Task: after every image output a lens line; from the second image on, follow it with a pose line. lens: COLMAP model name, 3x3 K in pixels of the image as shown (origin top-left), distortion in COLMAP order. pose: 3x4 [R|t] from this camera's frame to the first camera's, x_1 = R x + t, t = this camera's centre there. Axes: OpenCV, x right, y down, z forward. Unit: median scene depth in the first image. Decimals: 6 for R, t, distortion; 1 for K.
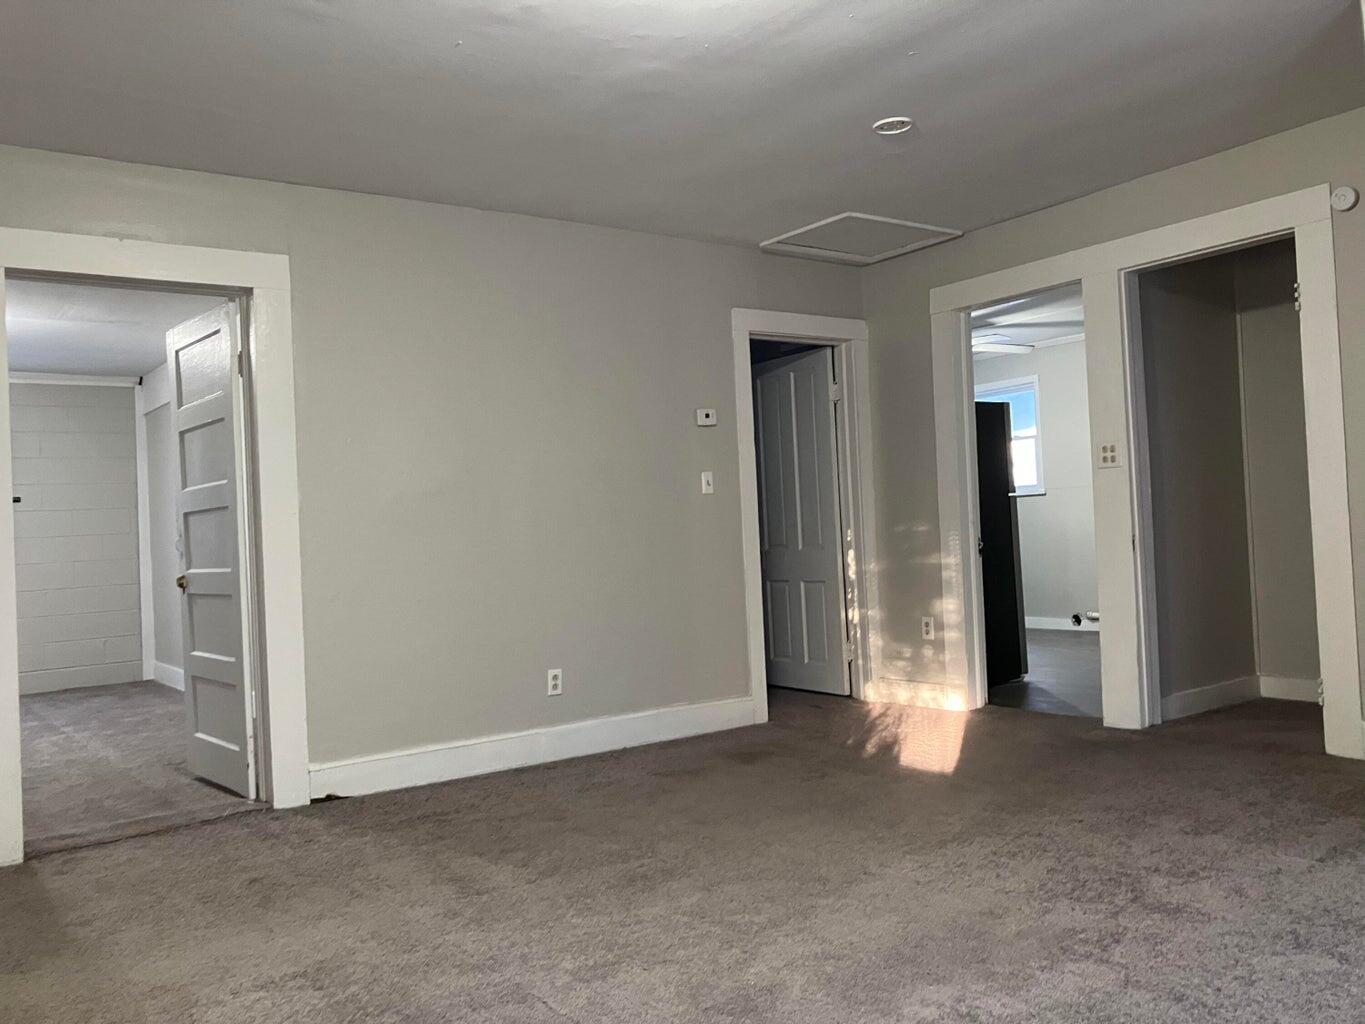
lens RADIAL K [[1132.5, 0, 683.2], [0, 1132.5, 509.6], [0, 0, 1]] dist [0.012173, 0.011454]
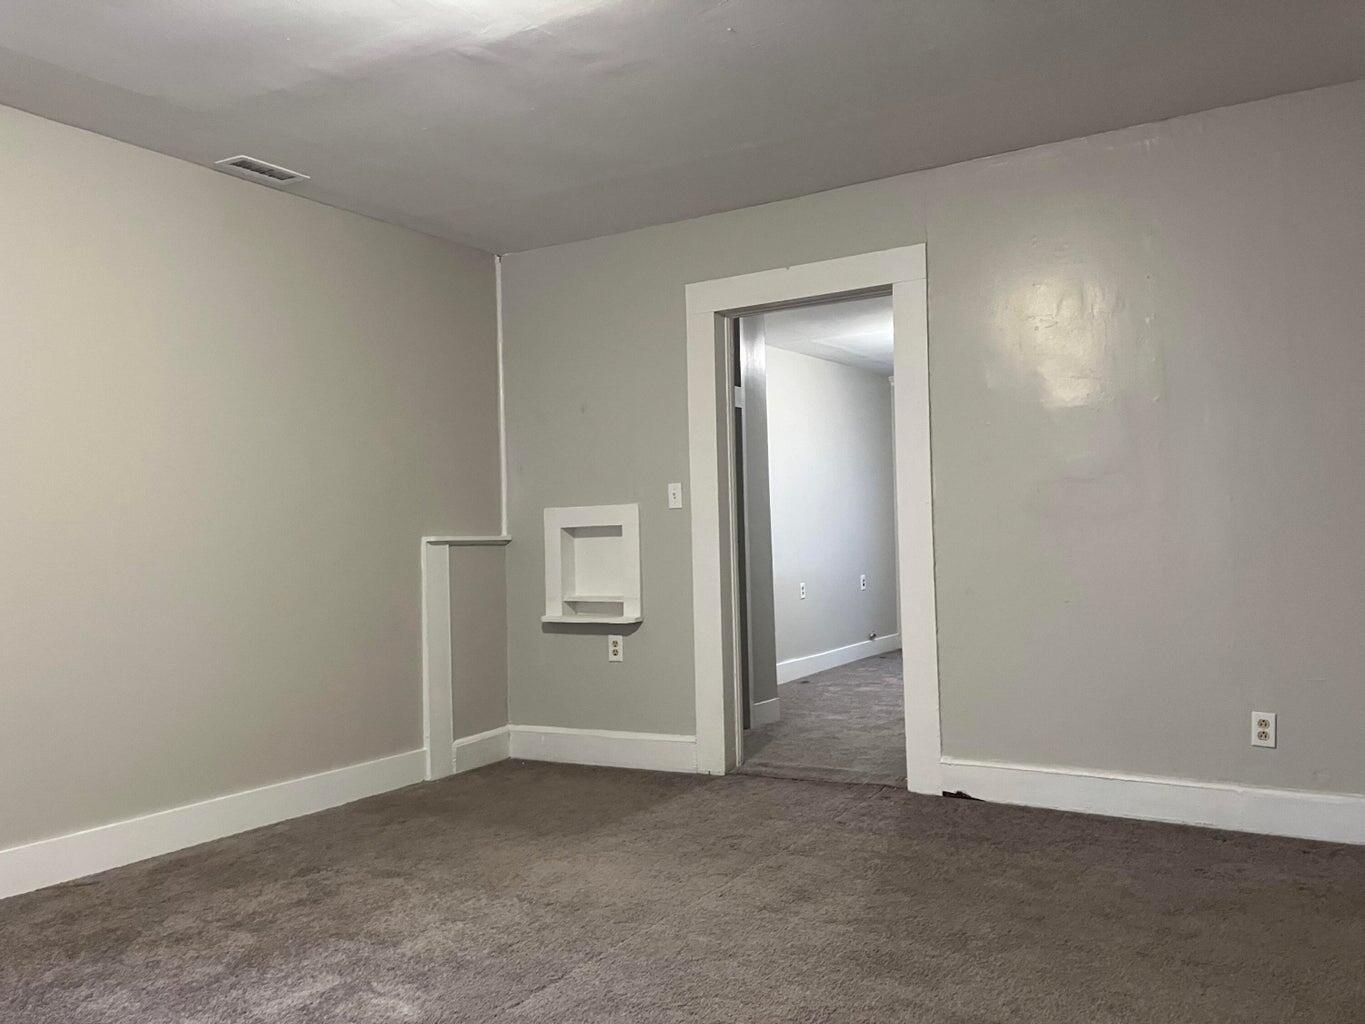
lens RADIAL K [[1132.5, 0, 684.3], [0, 1132.5, 514.5], [0, 0, 1]] dist [0.012173, 0.011454]
pose [[0.385136, 0.026179, -0.922489, 0.492967], [0.014136, 0.999313, 0.034261, -0.023644], [0.922752, -0.026235, 0.384501, 0.416660]]
